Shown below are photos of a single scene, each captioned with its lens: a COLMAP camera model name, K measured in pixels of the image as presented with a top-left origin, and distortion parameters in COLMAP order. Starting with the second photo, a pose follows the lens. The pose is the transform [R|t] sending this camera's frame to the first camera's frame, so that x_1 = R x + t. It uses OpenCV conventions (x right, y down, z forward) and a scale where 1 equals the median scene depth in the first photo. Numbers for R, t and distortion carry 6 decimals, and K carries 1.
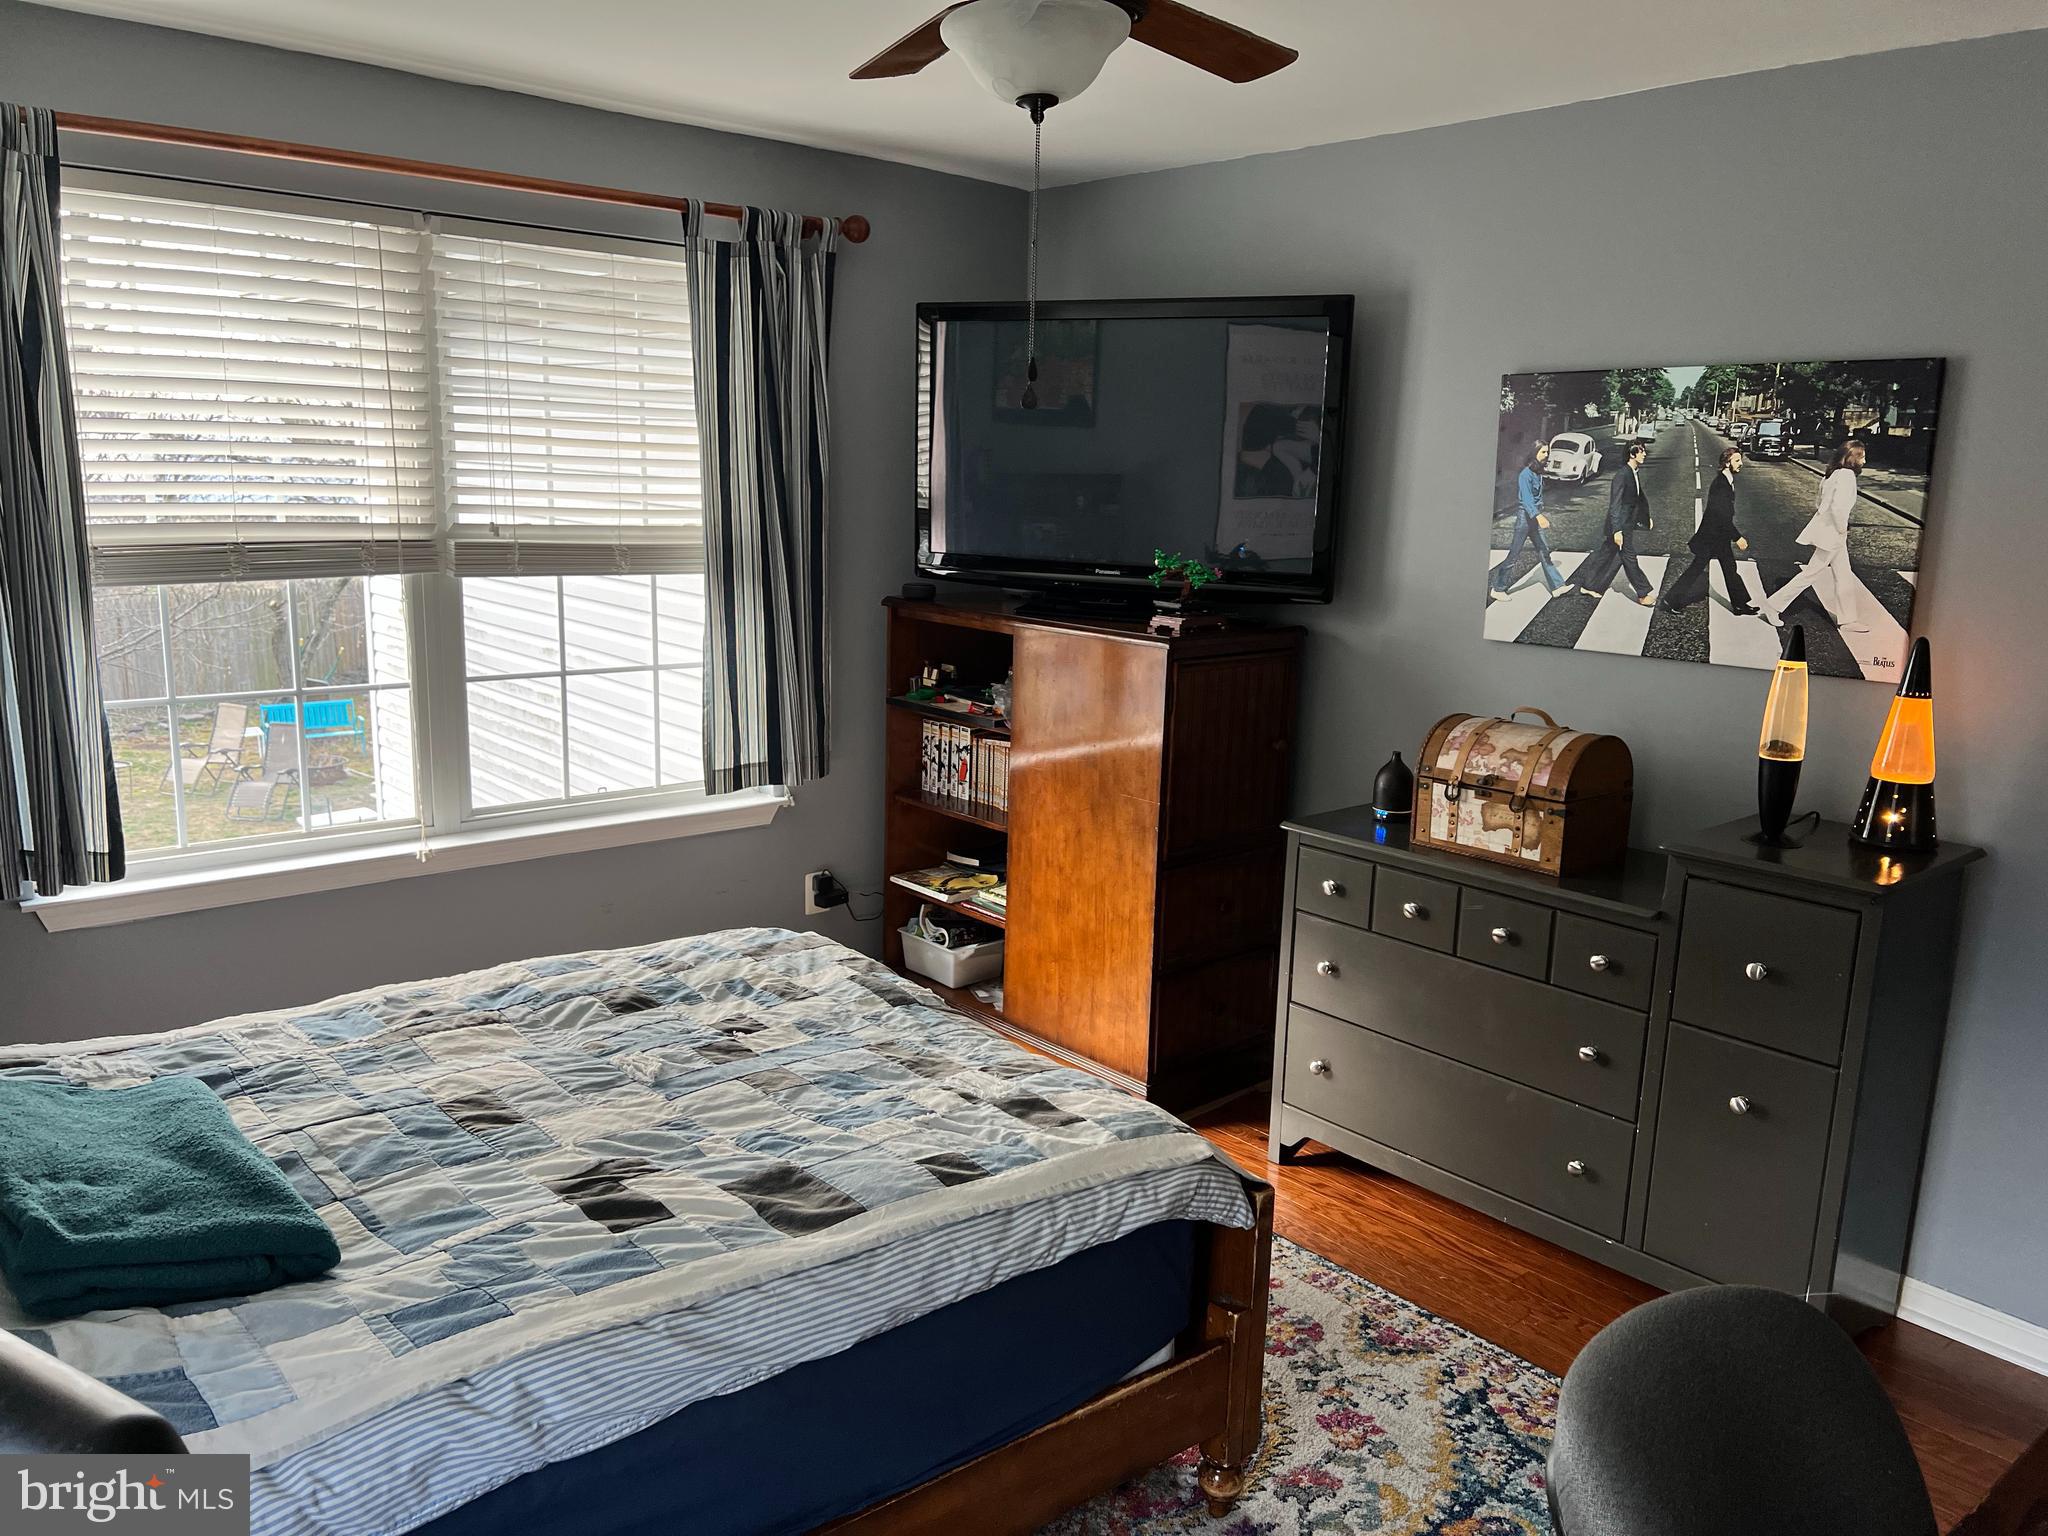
lens RADIAL K [[1540.2, 0, 1025.9], [0, 1540.2, 769.0], [0, 0, 1]] dist [0.051876, -0.040591]
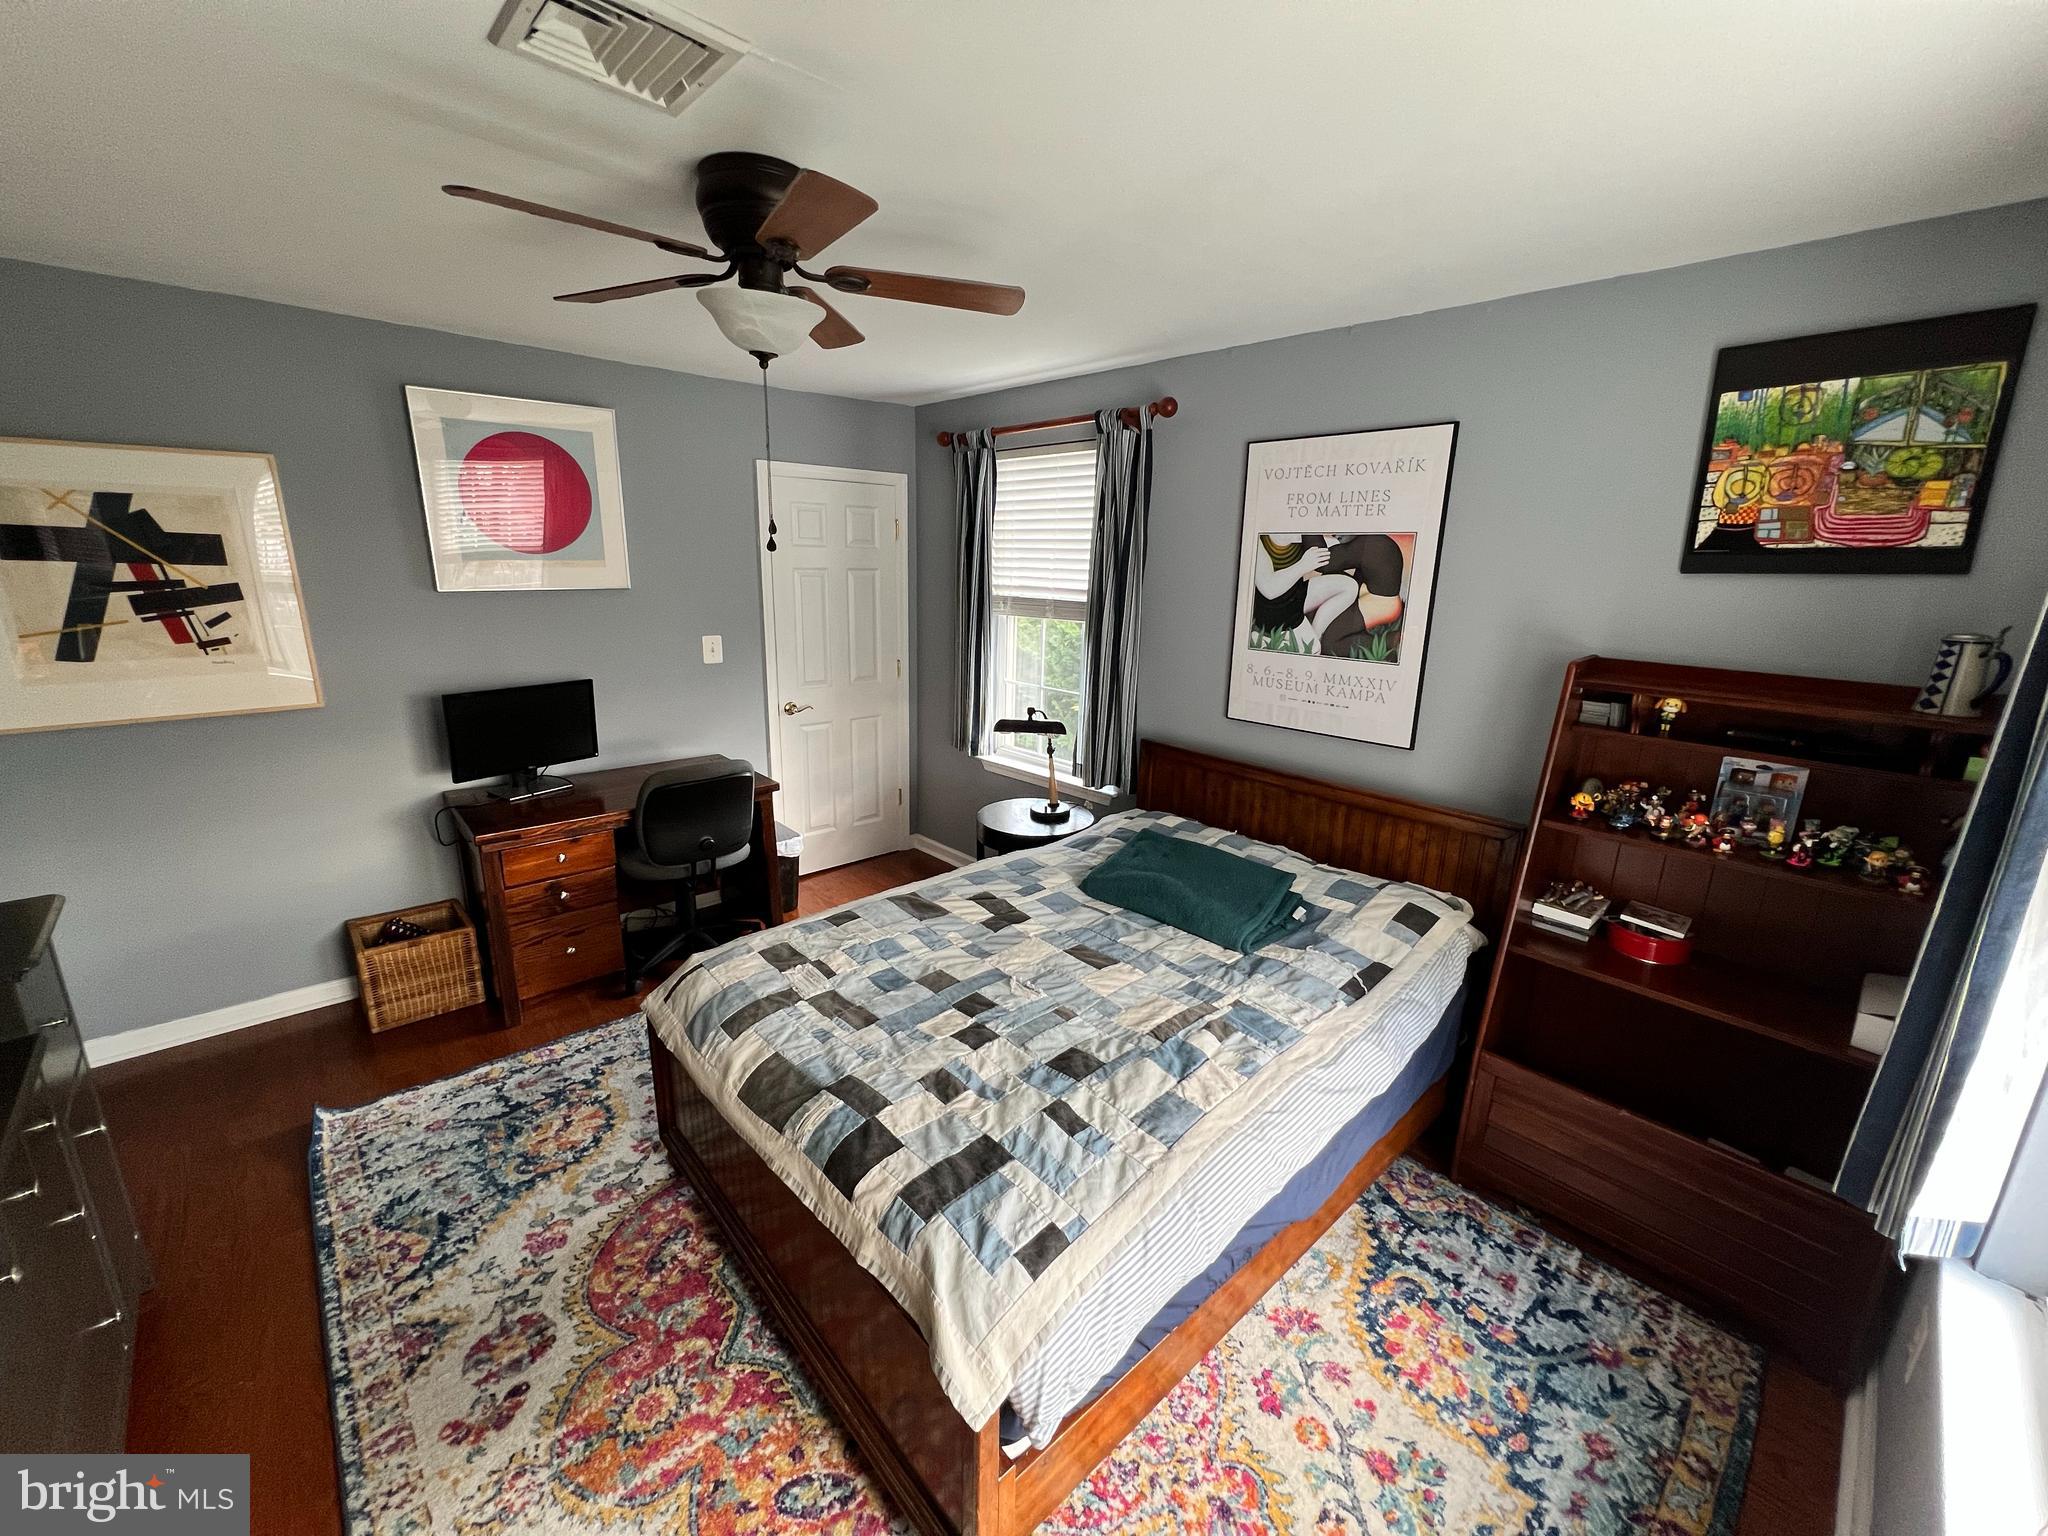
lens RADIAL K [[815.4, 0, 1022.5], [0, 815.4, 767.8], [0, 0, 1]] dist [-0.001454, 0.000474]
pose [[-0.997833, -0.046464, -0.046587, -0.181150], [-0.062325, 0.894416, 0.442872, -0.340103], [0.021091, 0.444816, -0.895374, 1.495235]]
